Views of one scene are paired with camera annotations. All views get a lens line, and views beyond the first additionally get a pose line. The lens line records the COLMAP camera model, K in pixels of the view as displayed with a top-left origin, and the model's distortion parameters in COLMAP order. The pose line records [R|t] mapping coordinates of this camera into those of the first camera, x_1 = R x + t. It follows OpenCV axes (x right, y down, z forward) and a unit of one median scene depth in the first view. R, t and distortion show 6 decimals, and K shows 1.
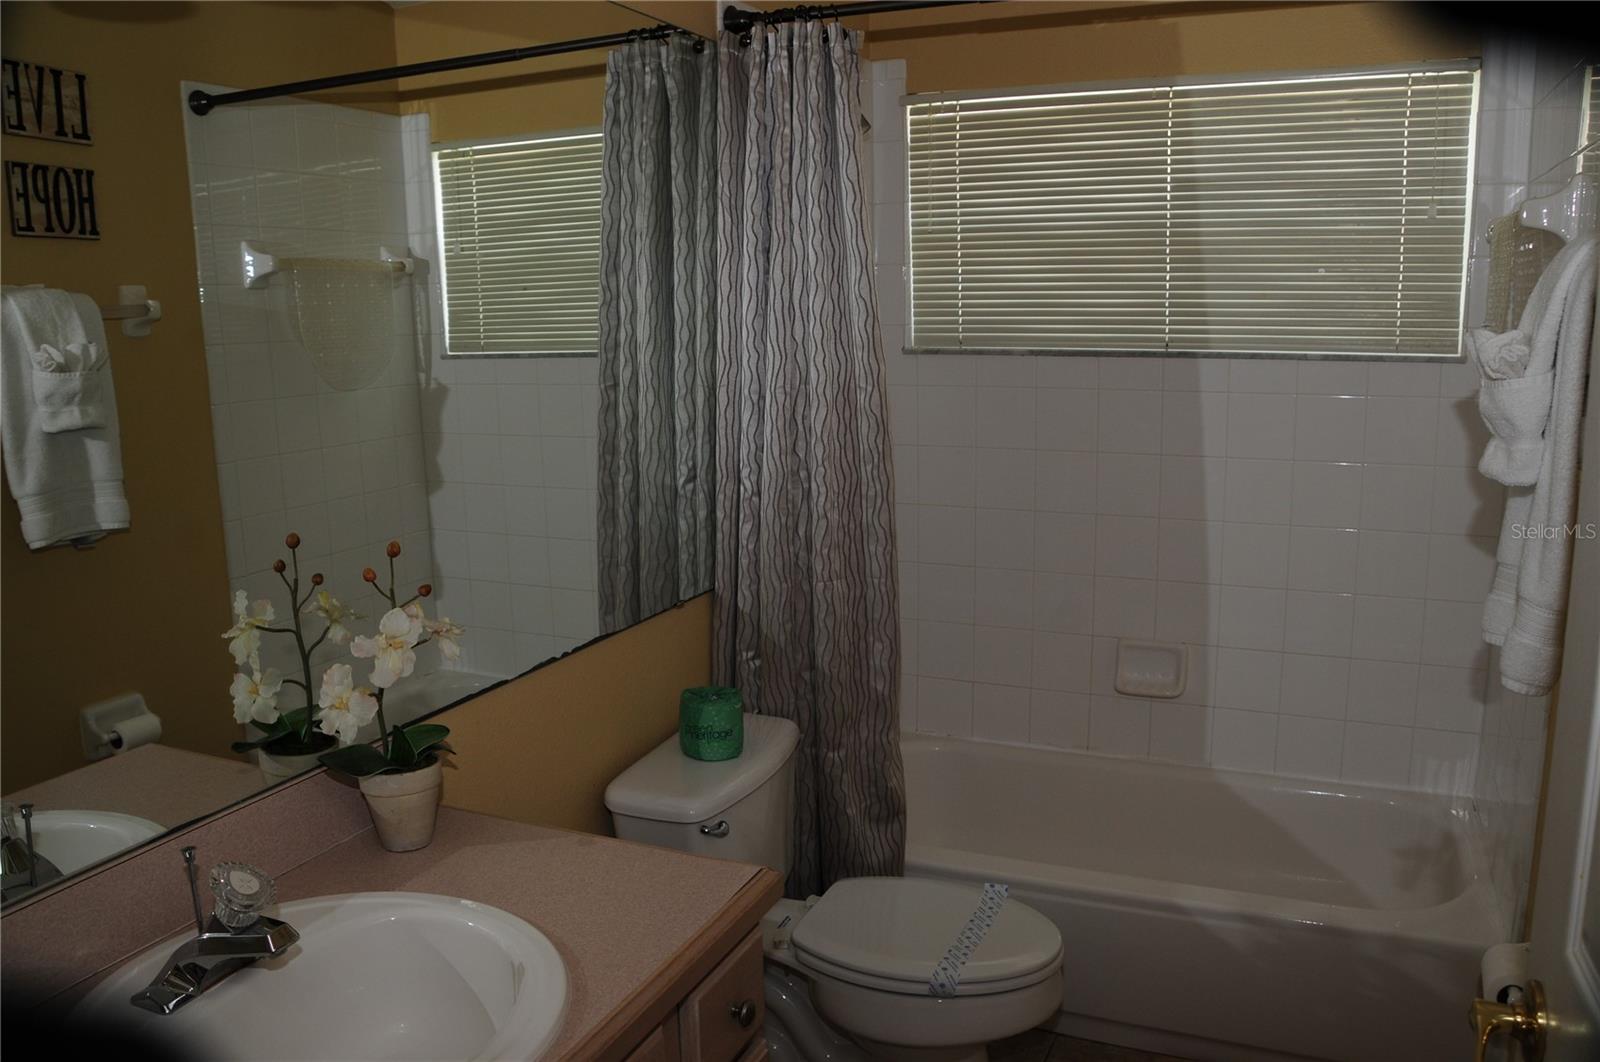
lens RADIAL K [[1244.7, 0, 808.4], [0, 1244.7, 536.0], [0, 0, 1]] dist [-0.143337, 0.090396]
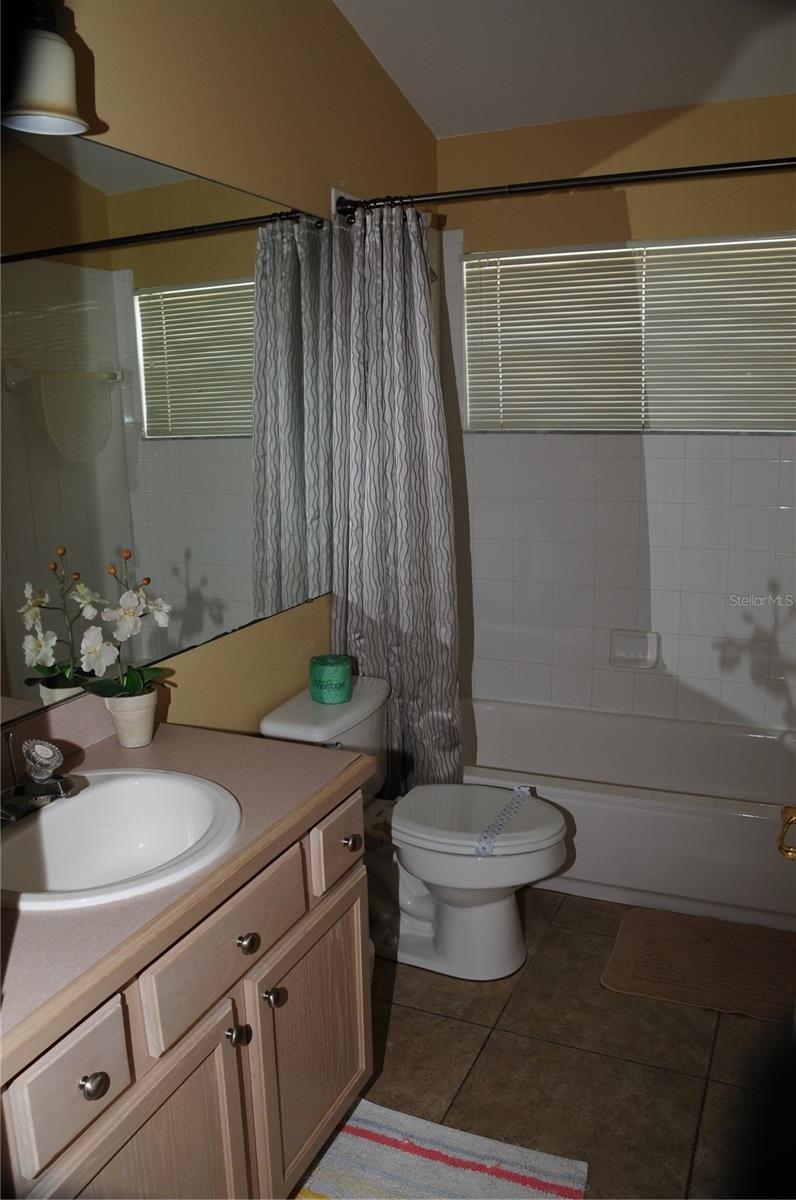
lens RADIAL K [[933.5, 0, 391.6], [0, 933.5, 602.2], [0, 0, 1]] dist [-0.143337, 0.090396]
pose [[0.999902, -0.004493, -0.013234, 0.009610], [0.004808, 0.999704, 0.023853, 0.028998], [0.013122, -0.023915, 0.999628, -0.111647]]
